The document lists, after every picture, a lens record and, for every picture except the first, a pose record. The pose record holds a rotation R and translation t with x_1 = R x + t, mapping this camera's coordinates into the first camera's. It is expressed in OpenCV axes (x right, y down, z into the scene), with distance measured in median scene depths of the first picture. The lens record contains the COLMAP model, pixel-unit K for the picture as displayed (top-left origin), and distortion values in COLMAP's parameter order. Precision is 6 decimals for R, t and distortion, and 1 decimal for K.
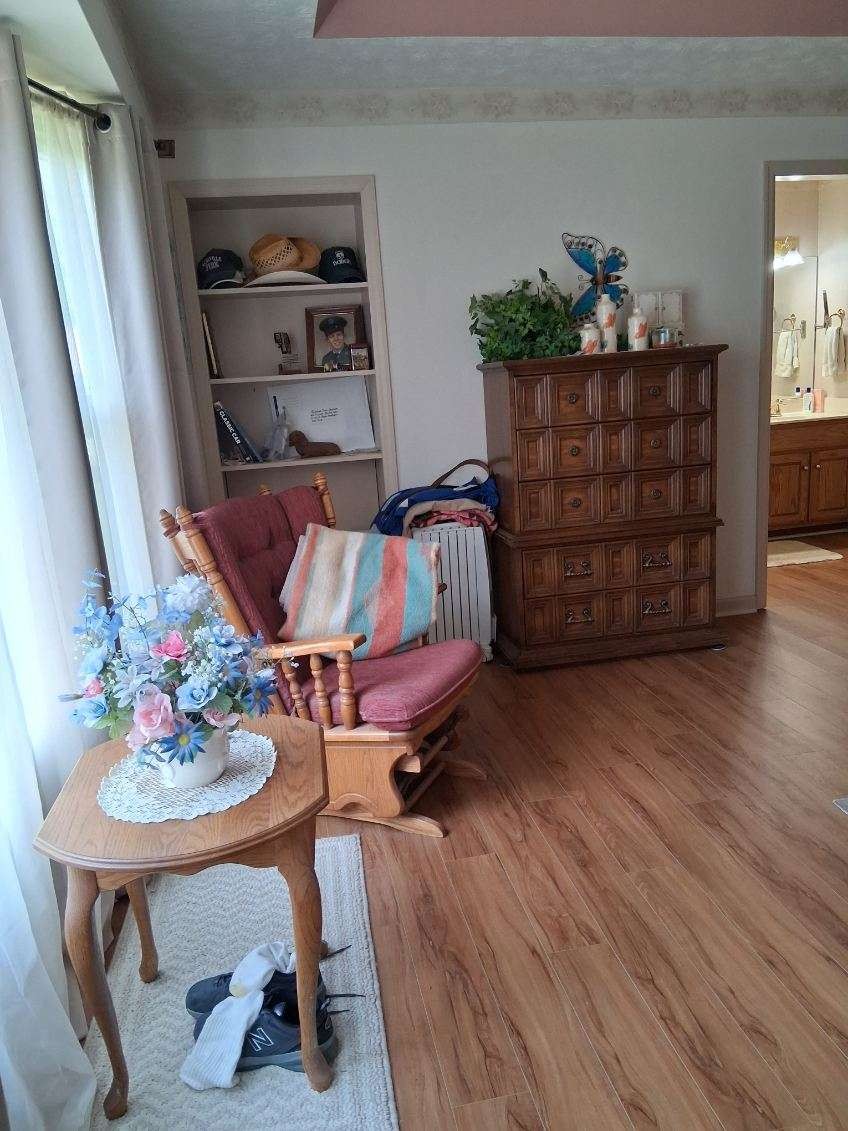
lens RADIAL K [[862.5, 0, 424.7], [0, 862.5, 585.9], [0, 0, 1]] dist [0.100866, -0.146474]
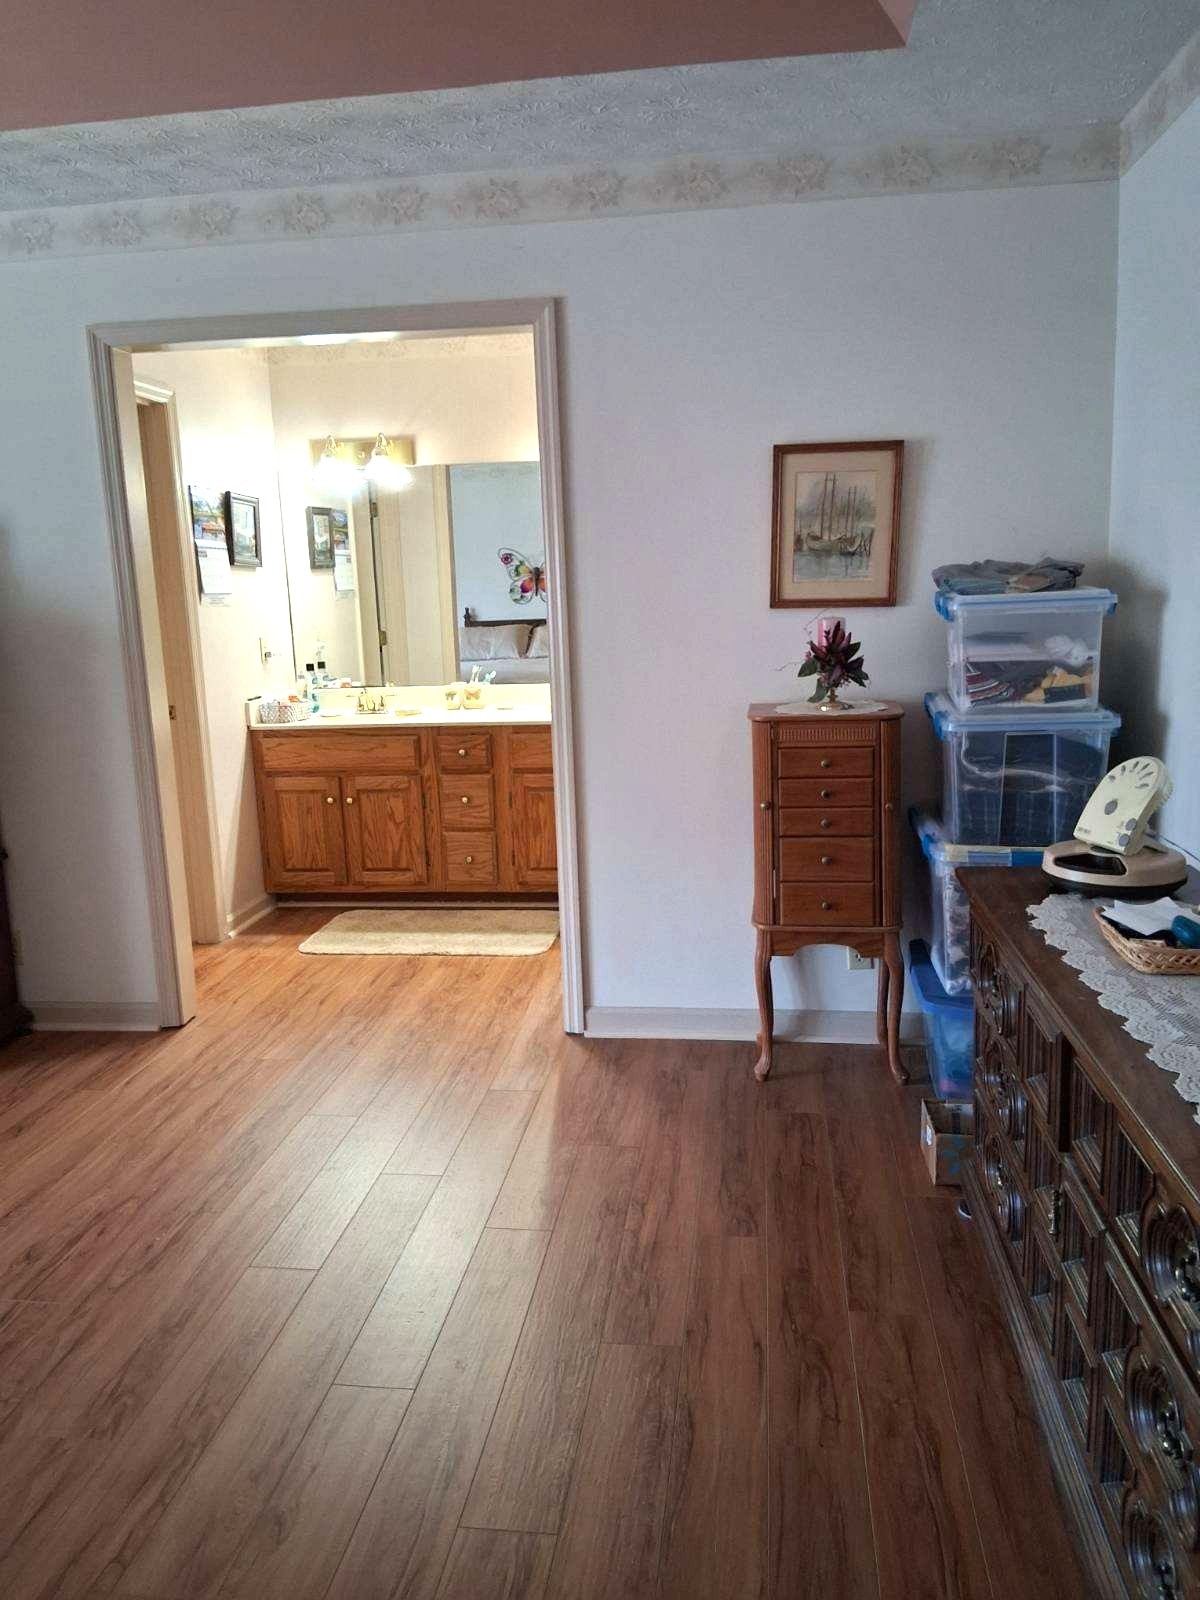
lens RADIAL K [[1220.1, 0, 600.9], [0, 1220.1, 828.9], [0, 0, 1]] dist [0.100866, -0.146474]
pose [[0.948658, 0.099615, -0.300207, 0.536251], [-0.103205, 0.994652, 0.003919, -0.085665], [0.298992, 0.027265, 0.953866, 0.139098]]
